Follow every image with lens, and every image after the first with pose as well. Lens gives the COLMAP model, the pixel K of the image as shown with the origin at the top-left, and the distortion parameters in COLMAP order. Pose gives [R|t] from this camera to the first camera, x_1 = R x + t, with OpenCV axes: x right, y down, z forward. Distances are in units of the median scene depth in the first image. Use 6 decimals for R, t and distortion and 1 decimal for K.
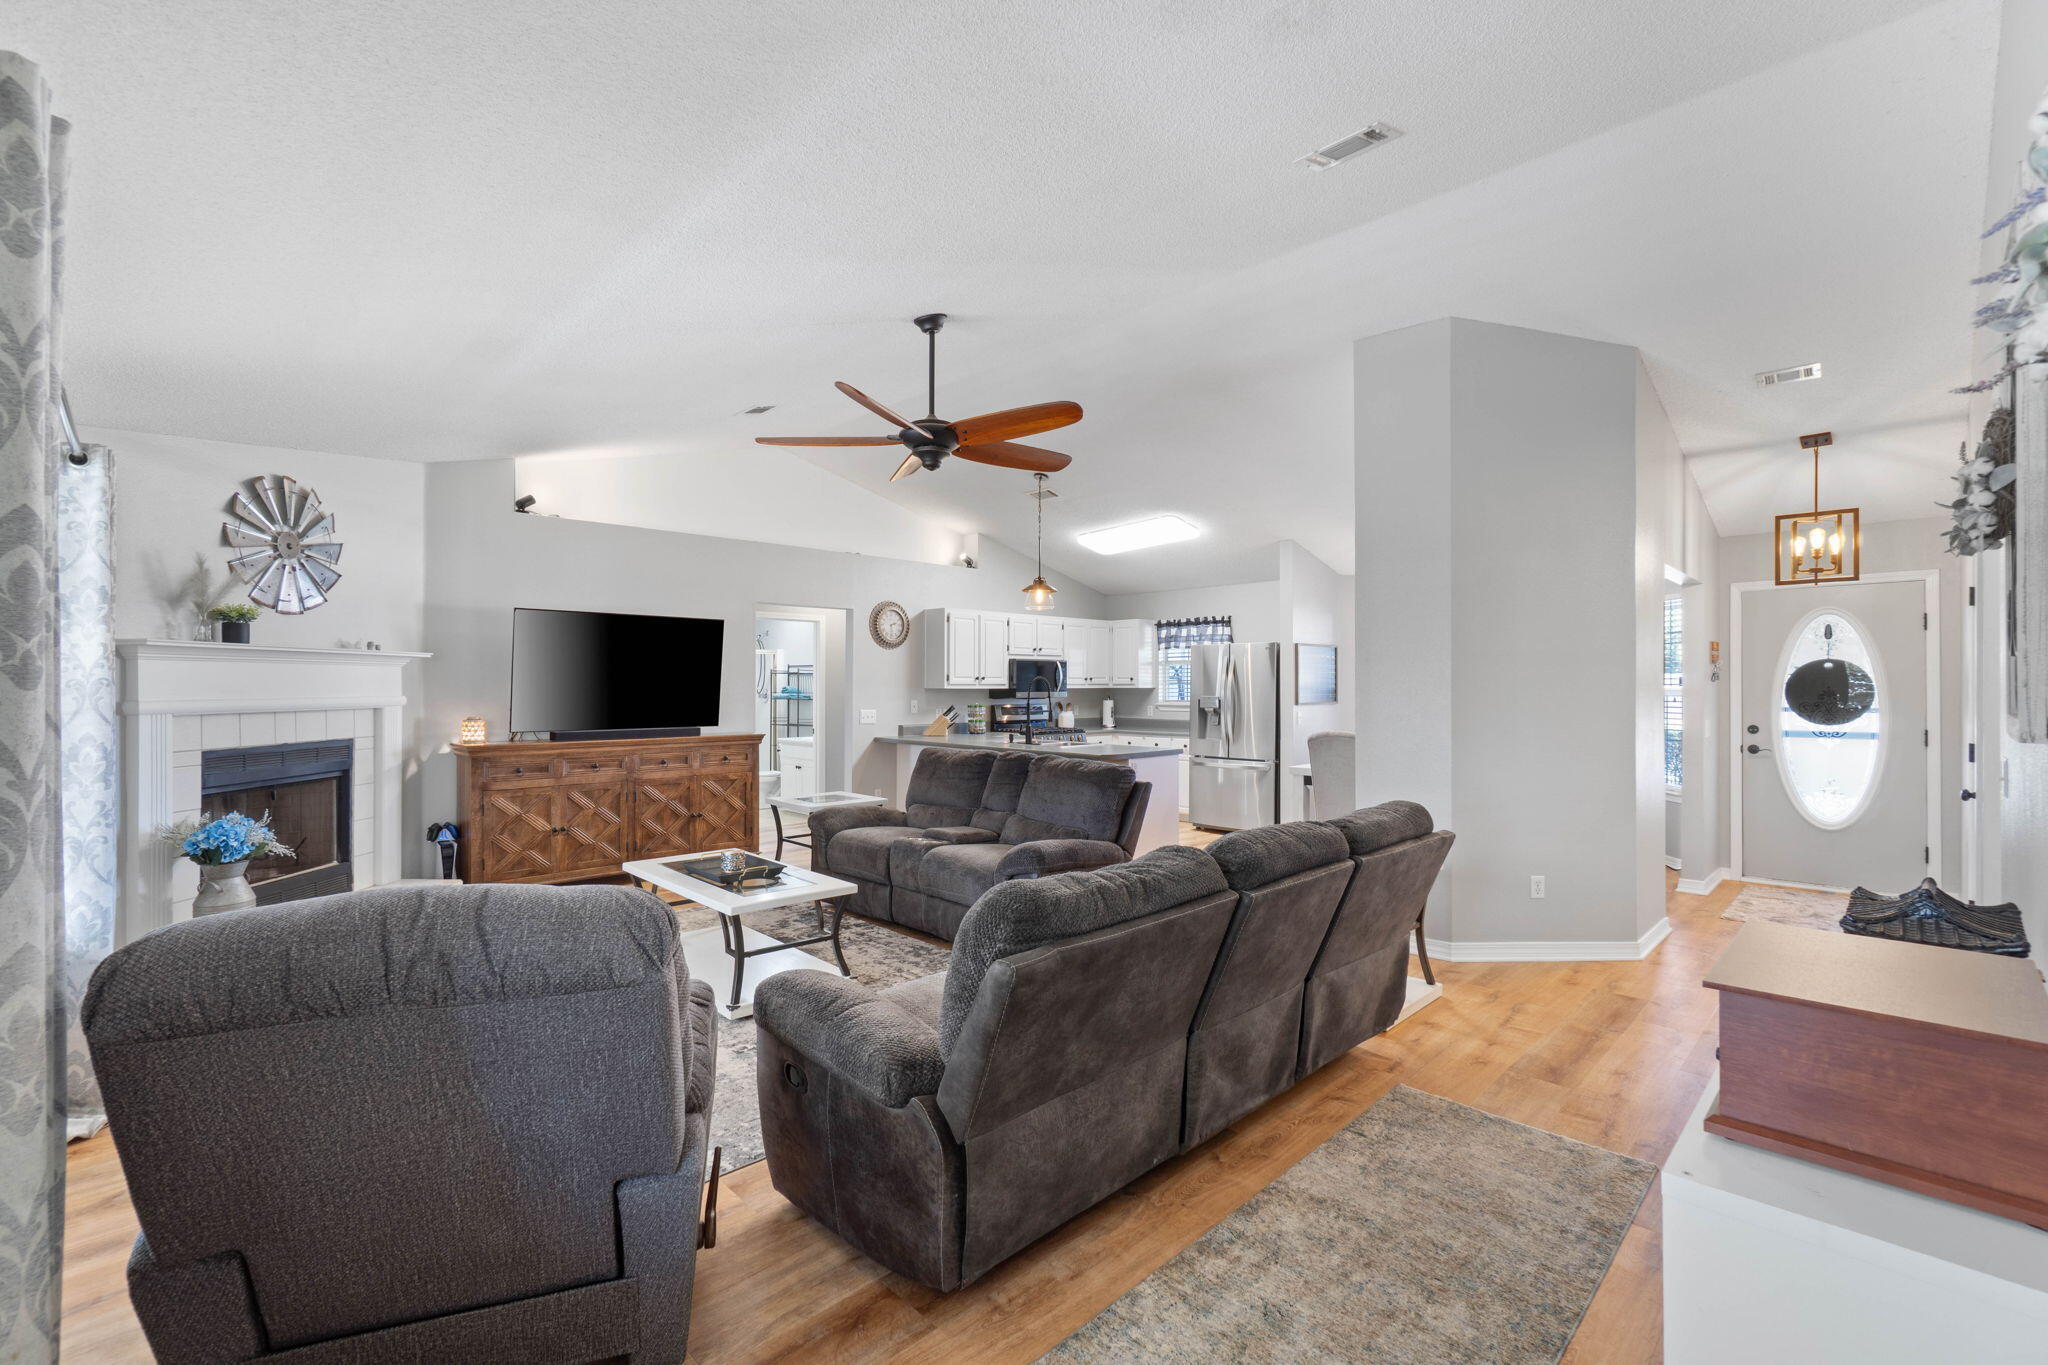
lens RADIAL K [[880.9, 0, 1013.3], [0, 880.9, 686.7], [0, 0, 1]] dist [0.002092, -0.000060]
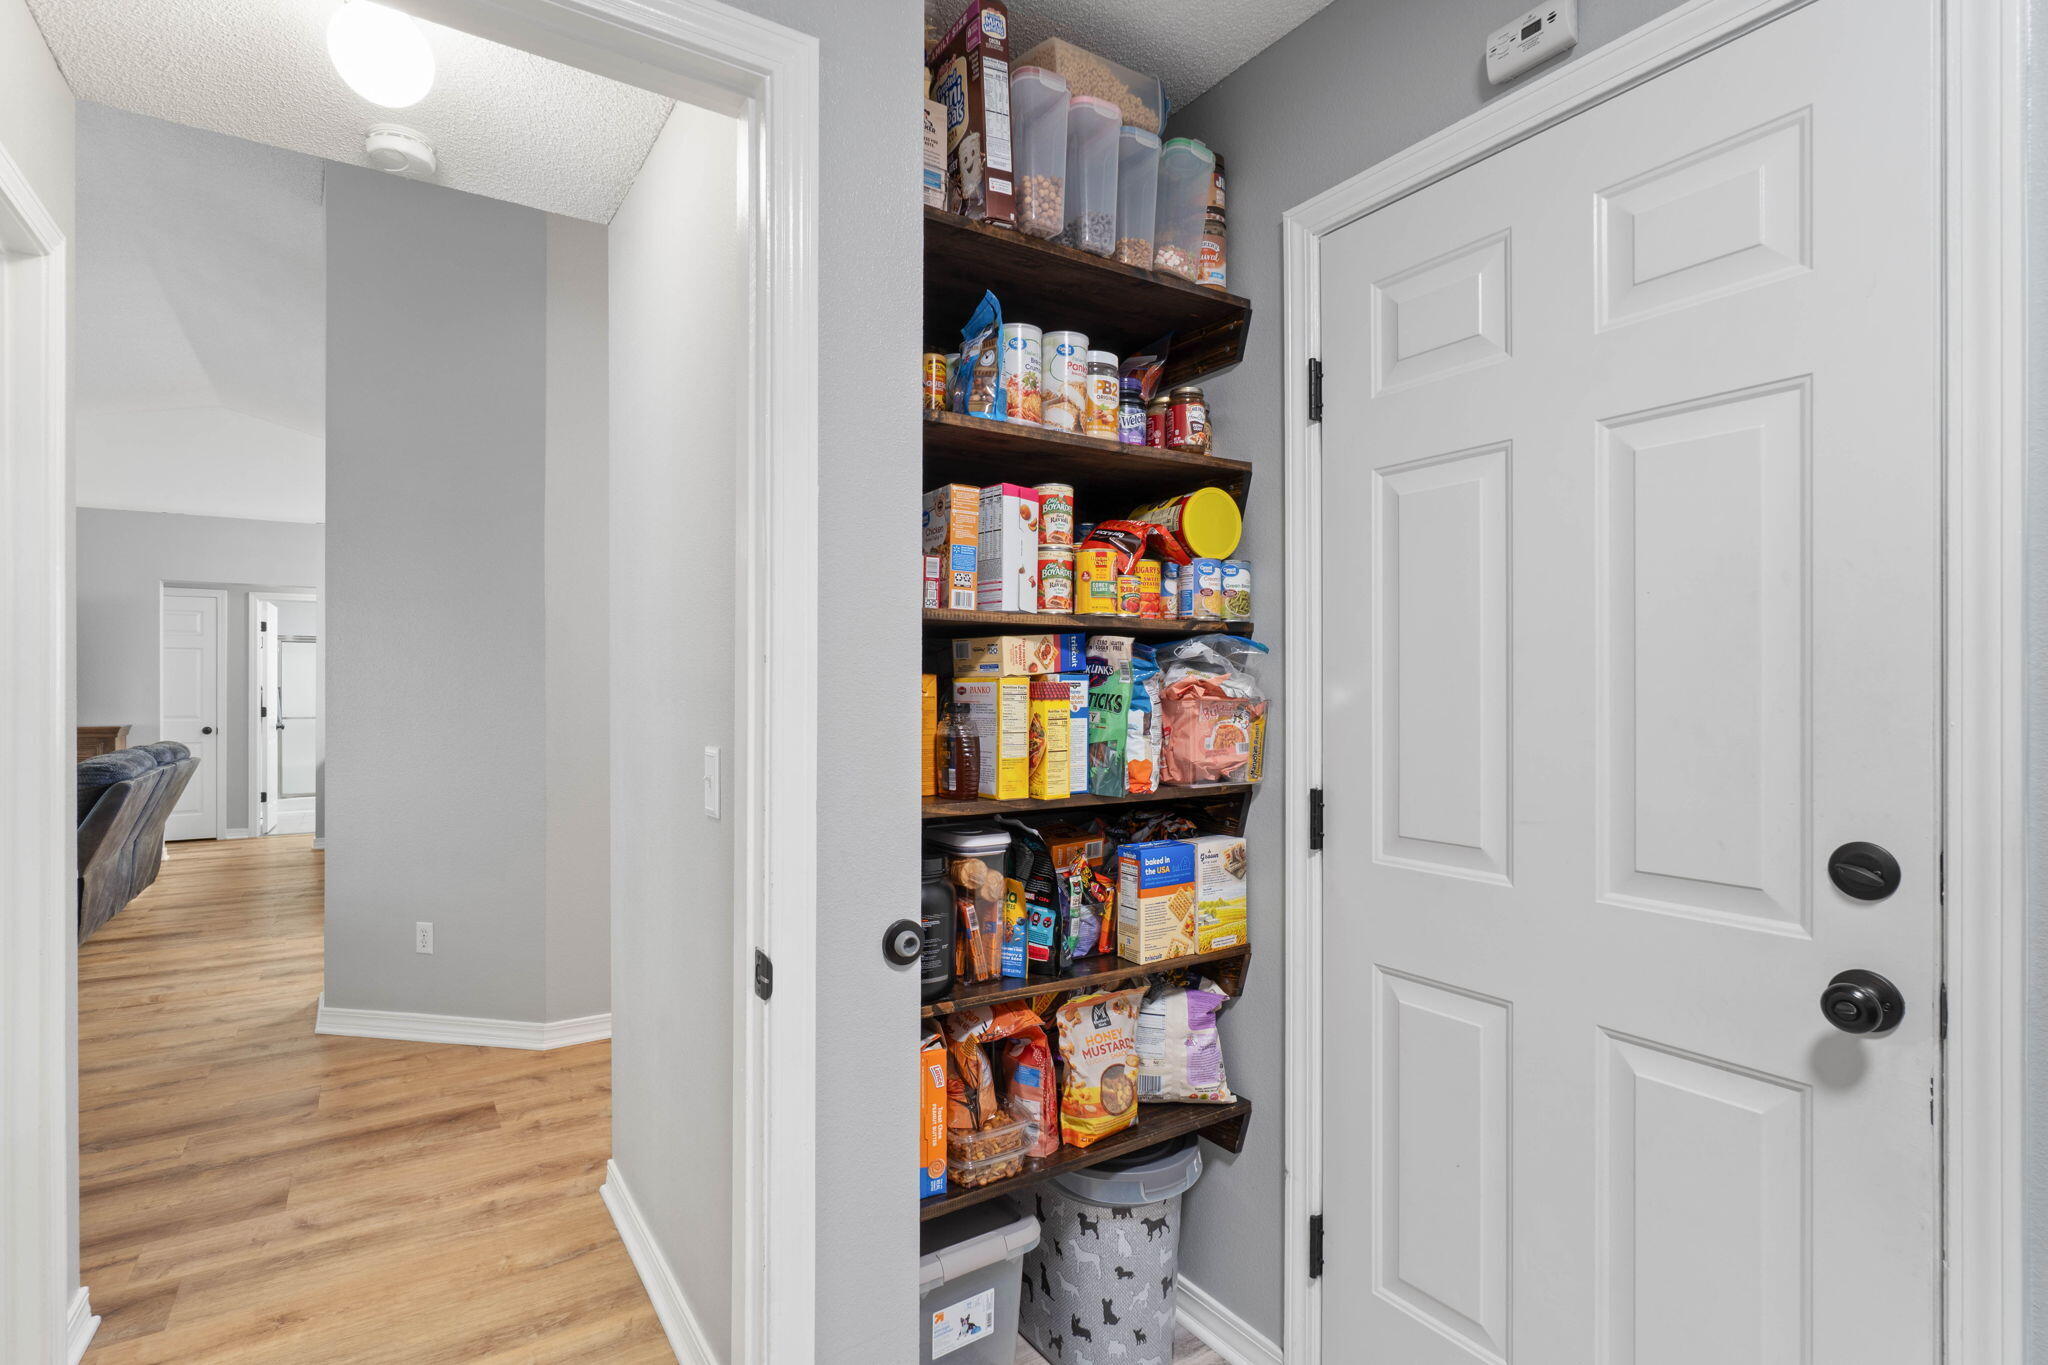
lens RADIAL K [[987.9, 0, 1019.7], [0, 987.9, 686.0], [0, 0, 1]] dist [-0.004258, -0.000040]
pose [[0.983051, 0.000591, -0.183330, 0.828266], [-0.001434, 0.999989, -0.004469, 0.016733], [0.183325, 0.004656, 0.983041, 0.201642]]
